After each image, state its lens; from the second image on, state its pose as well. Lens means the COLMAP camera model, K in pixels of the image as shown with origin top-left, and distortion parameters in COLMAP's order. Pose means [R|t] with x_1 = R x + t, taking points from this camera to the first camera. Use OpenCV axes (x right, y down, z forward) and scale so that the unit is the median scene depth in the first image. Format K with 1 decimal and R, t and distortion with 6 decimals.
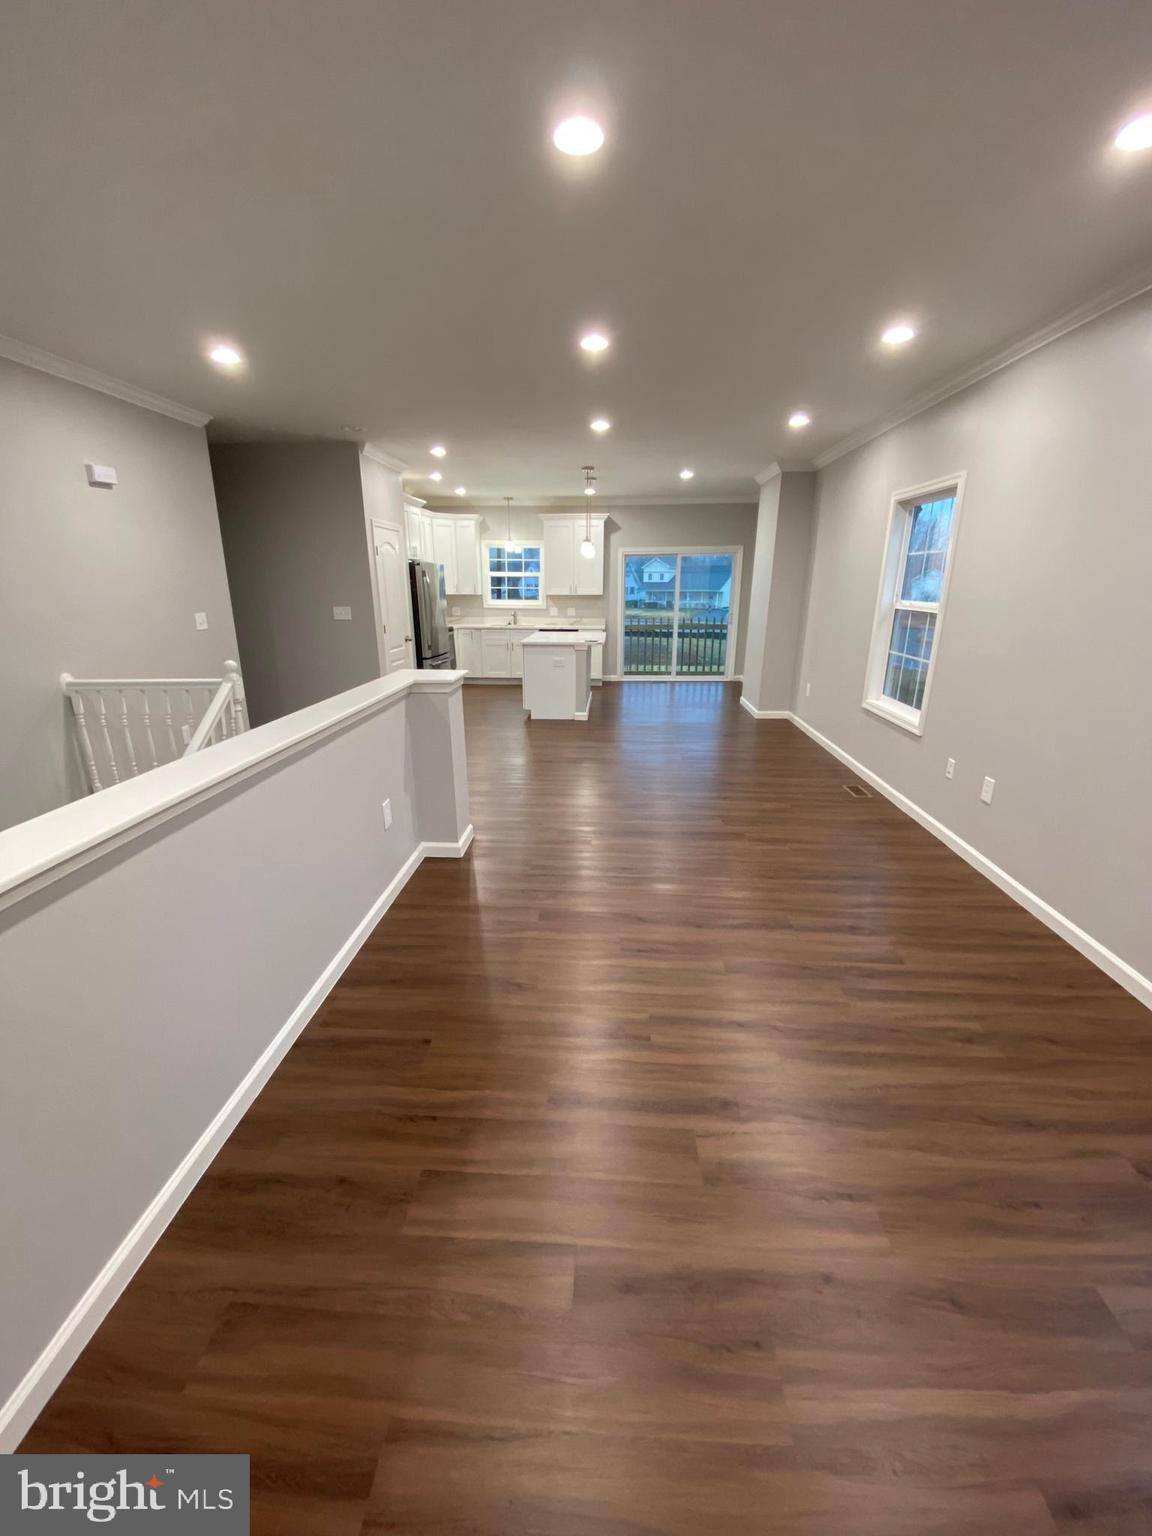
lens RADIAL K [[614.6, 0, 573.2], [0, 614.6, 770.4], [0, 0, 1]] dist [0.049623, -0.041621]
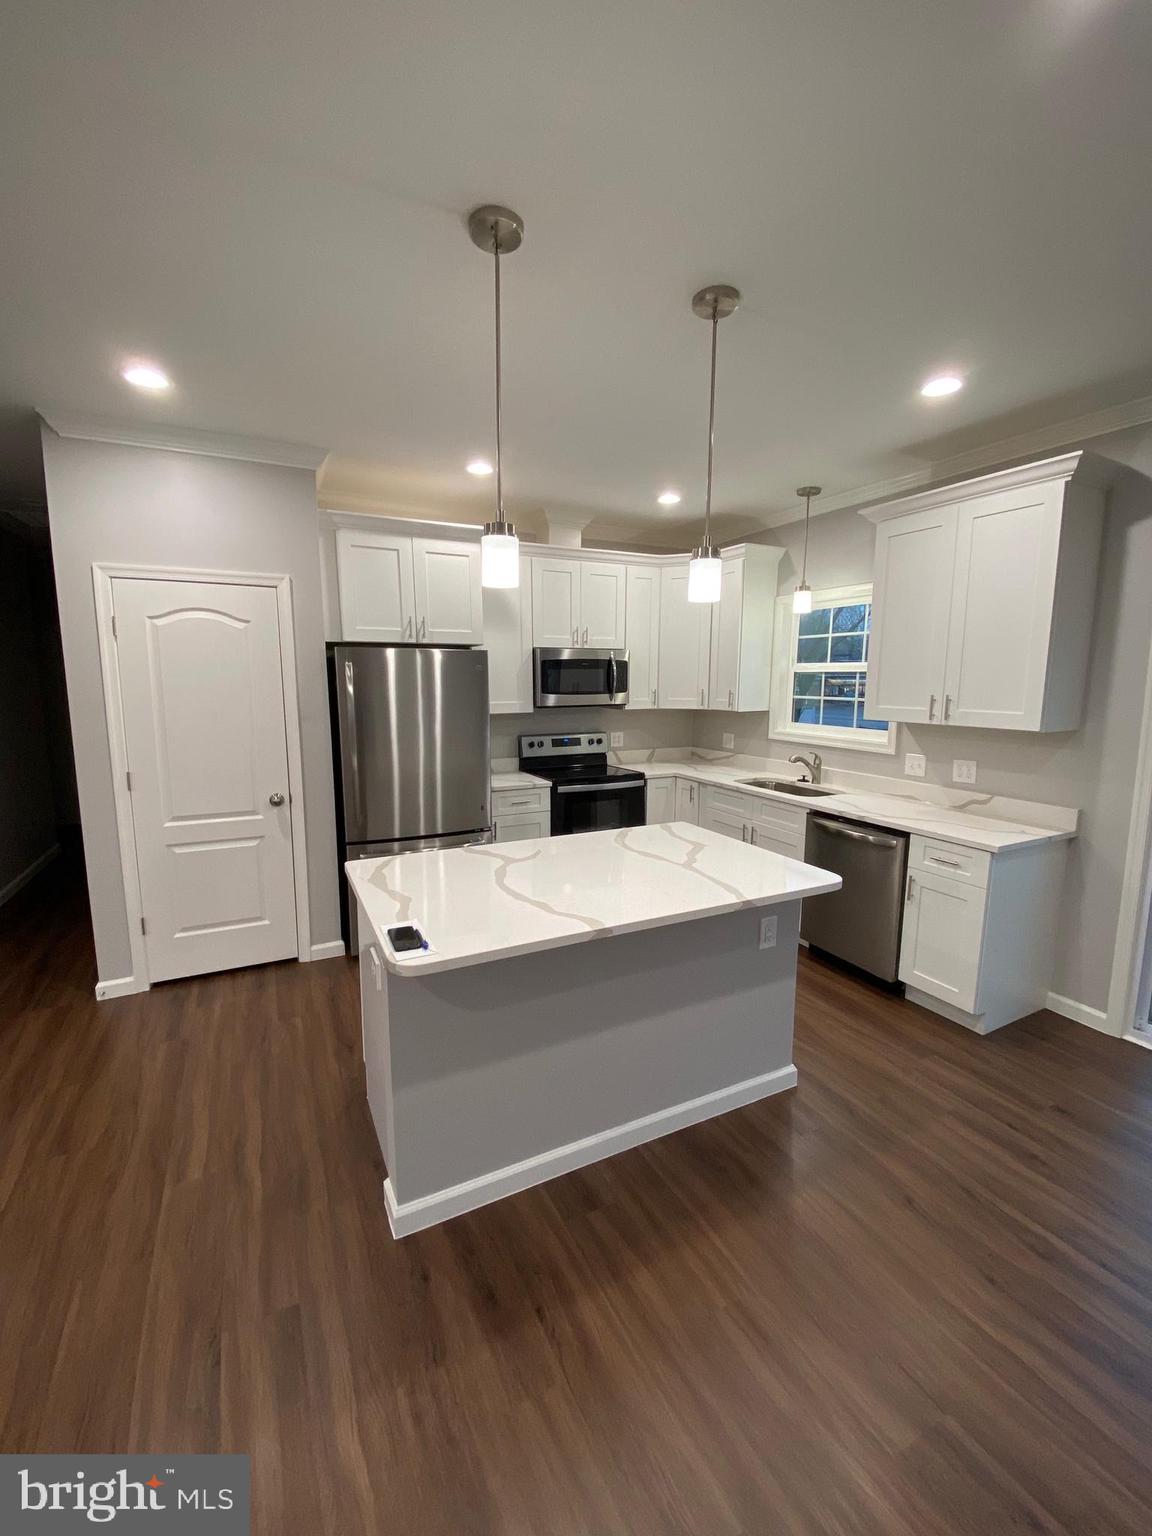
lens RADIAL K [[614.6, 0, 573.2], [0, 614.6, 770.4], [0, 0, 1]] dist [0.049623, -0.041621]
pose [[0.501632, 0.127719, -0.855601, 0.189026], [-0.254488, 0.967064, -0.004846, -0.212635], [0.826802, 0.220171, 0.517613, 0.683610]]
